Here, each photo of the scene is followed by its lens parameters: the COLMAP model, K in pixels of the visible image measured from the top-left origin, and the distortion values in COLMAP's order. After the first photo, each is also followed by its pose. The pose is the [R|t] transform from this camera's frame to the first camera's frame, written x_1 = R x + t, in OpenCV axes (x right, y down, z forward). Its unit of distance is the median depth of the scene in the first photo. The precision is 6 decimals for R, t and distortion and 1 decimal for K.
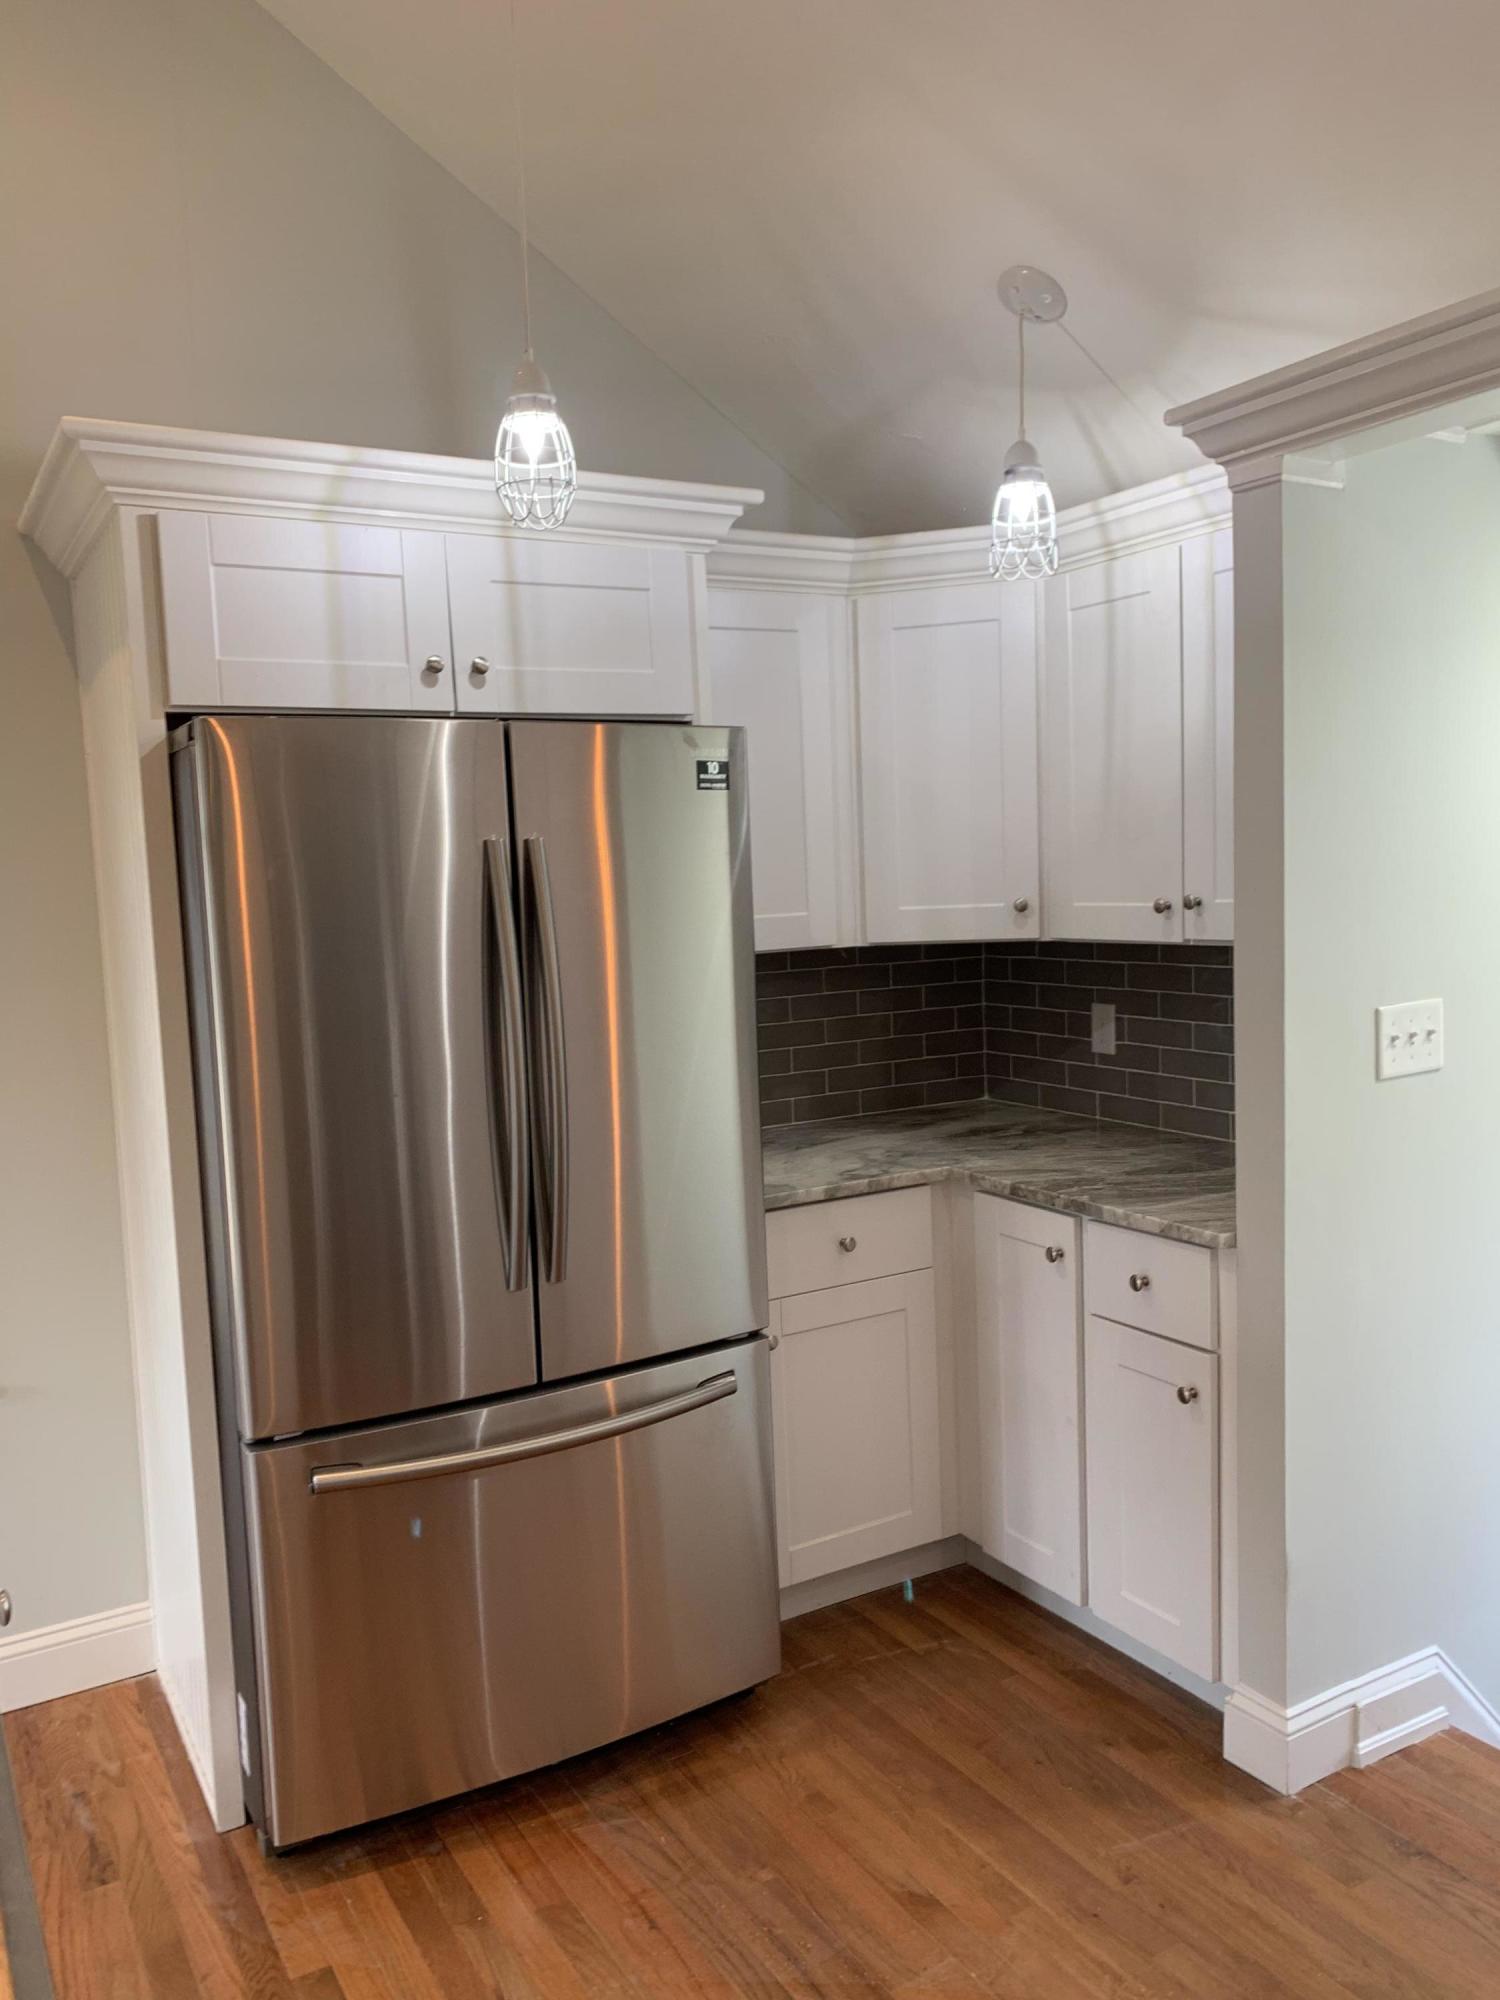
lens RADIAL K [[1522.7, 0, 760.7], [0, 1522.7, 1012.5], [0, 0, 1]] dist [-0.006505, -0.011468]
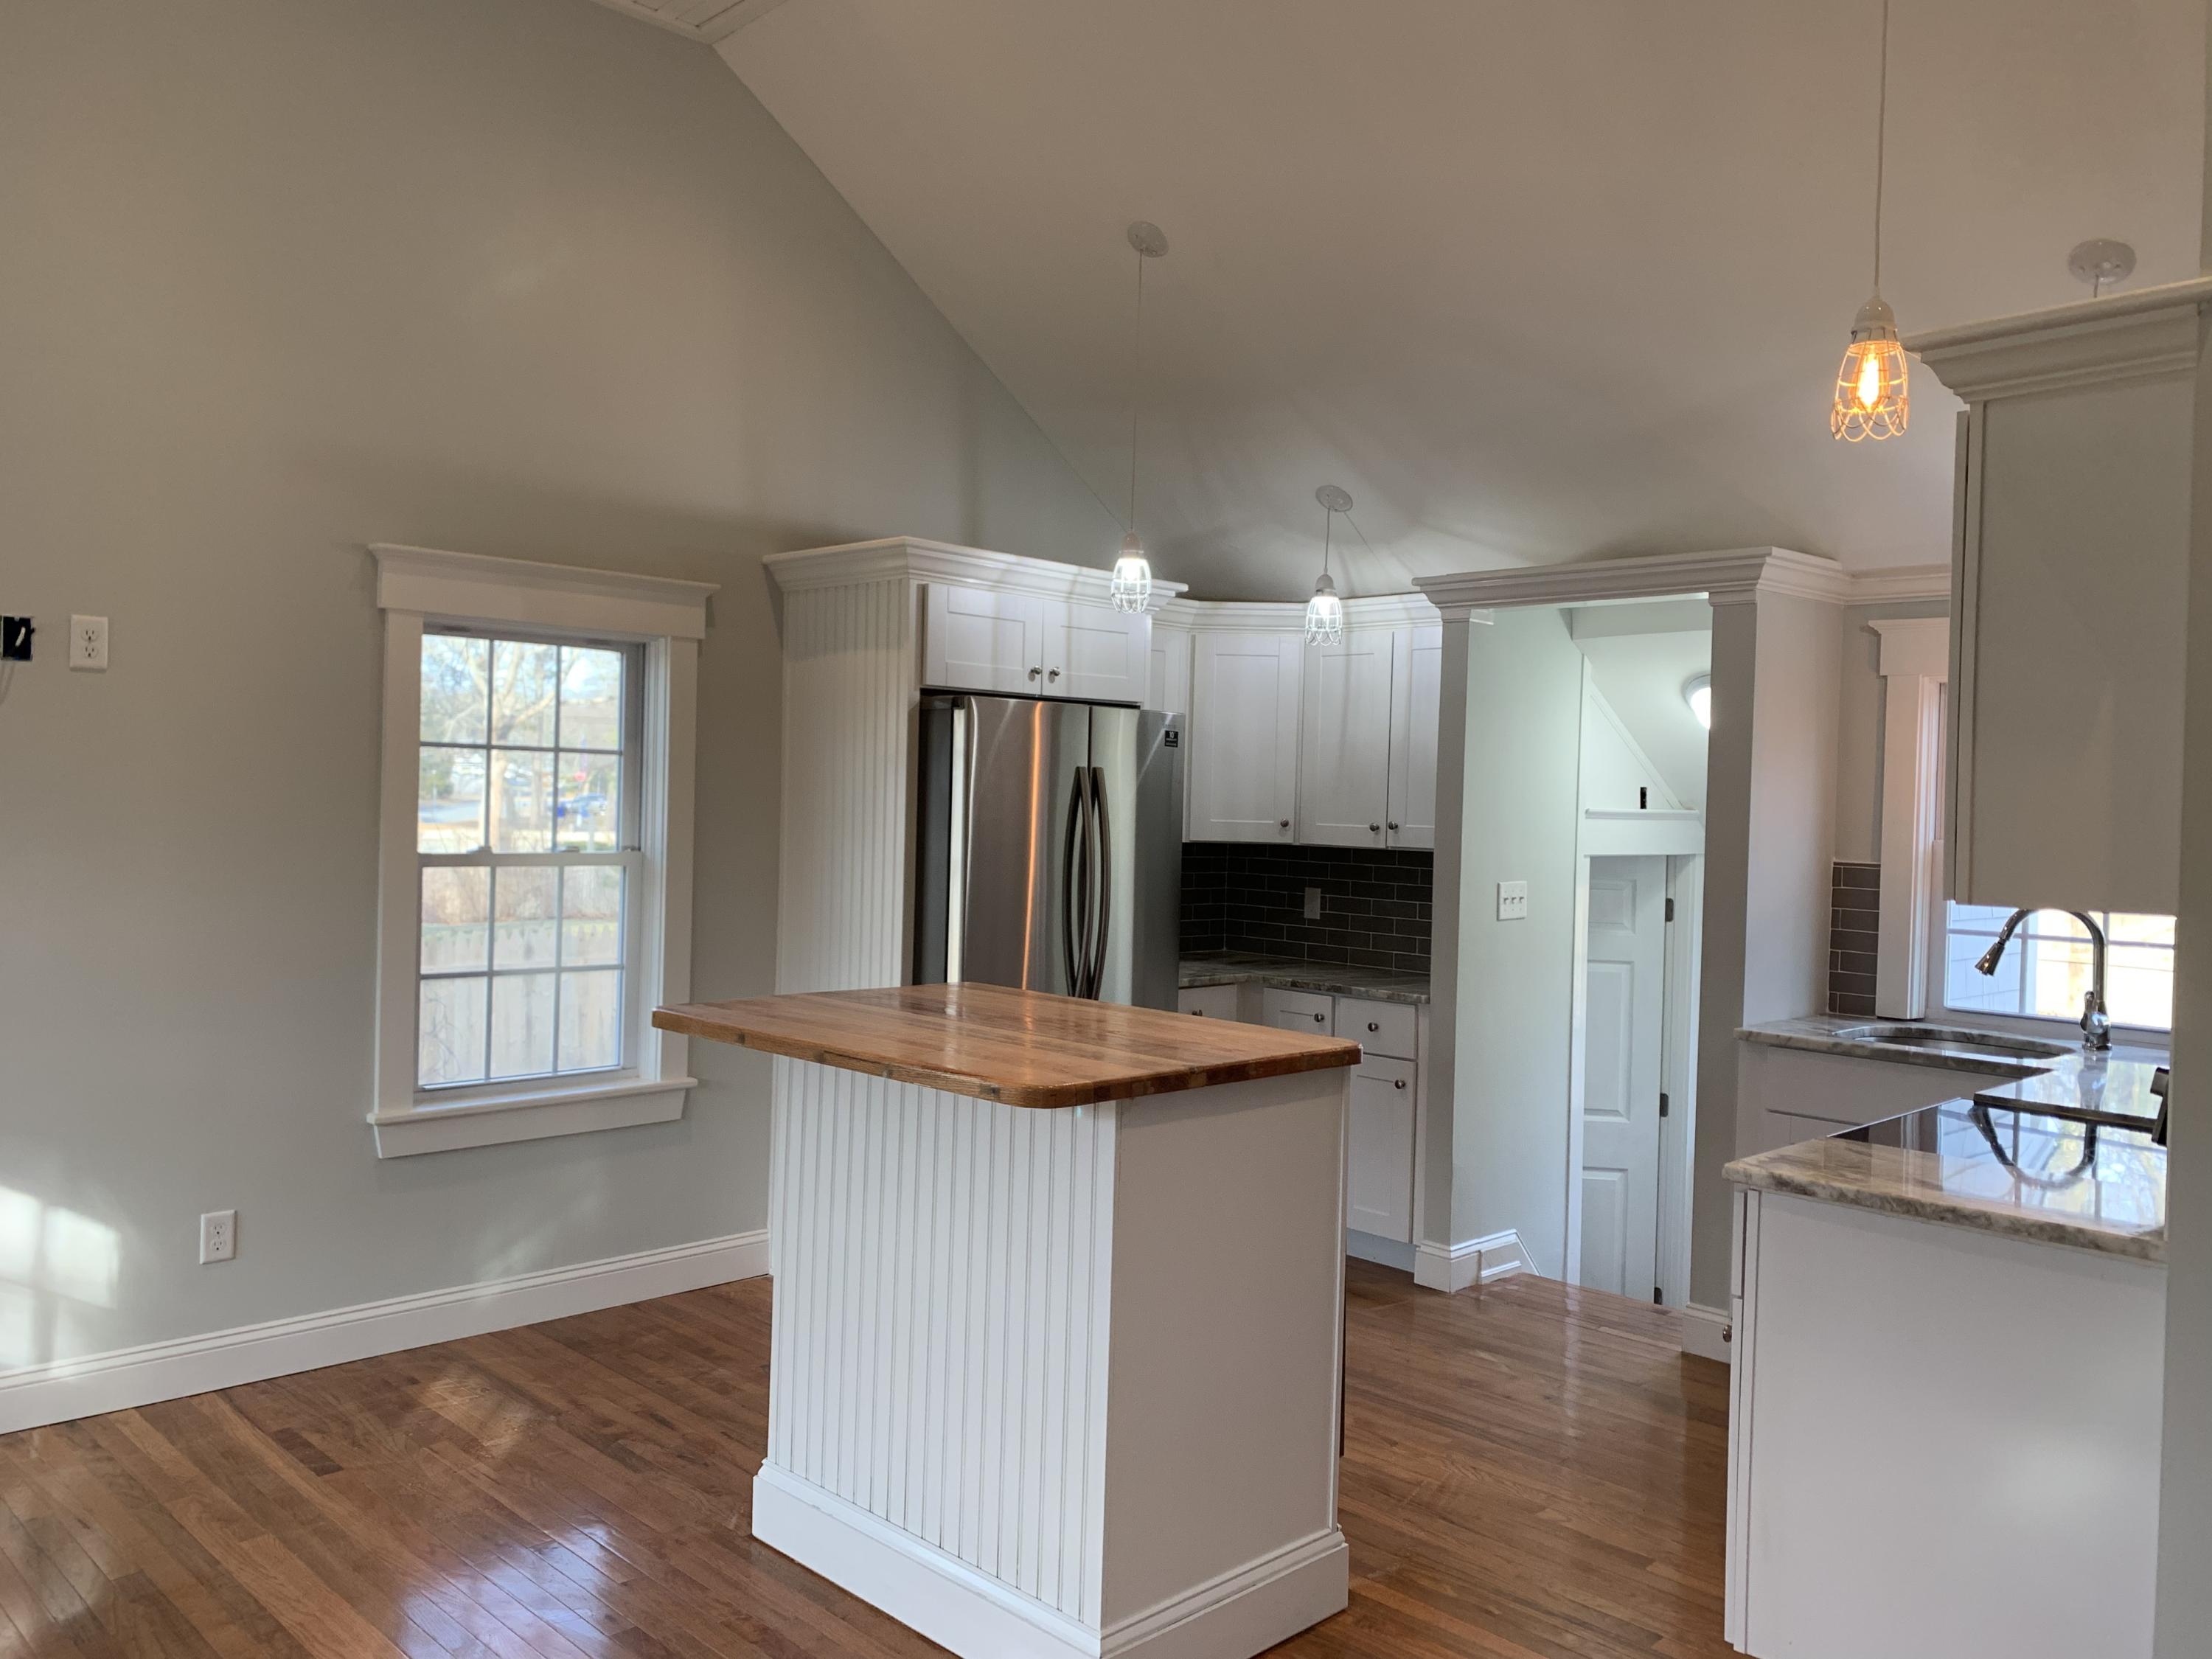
lens RADIAL K [[1684.1, 0, 1099.6], [0, 1684.1, 816.7], [0, 0, 1]] dist [-0.006505, -0.011468]
pose [[0.965130, 0.061636, 0.254410, -0.621897], [-0.039143, 0.994938, -0.092551, 0.127848], [-0.258827, 0.079366, 0.962658, -0.923977]]
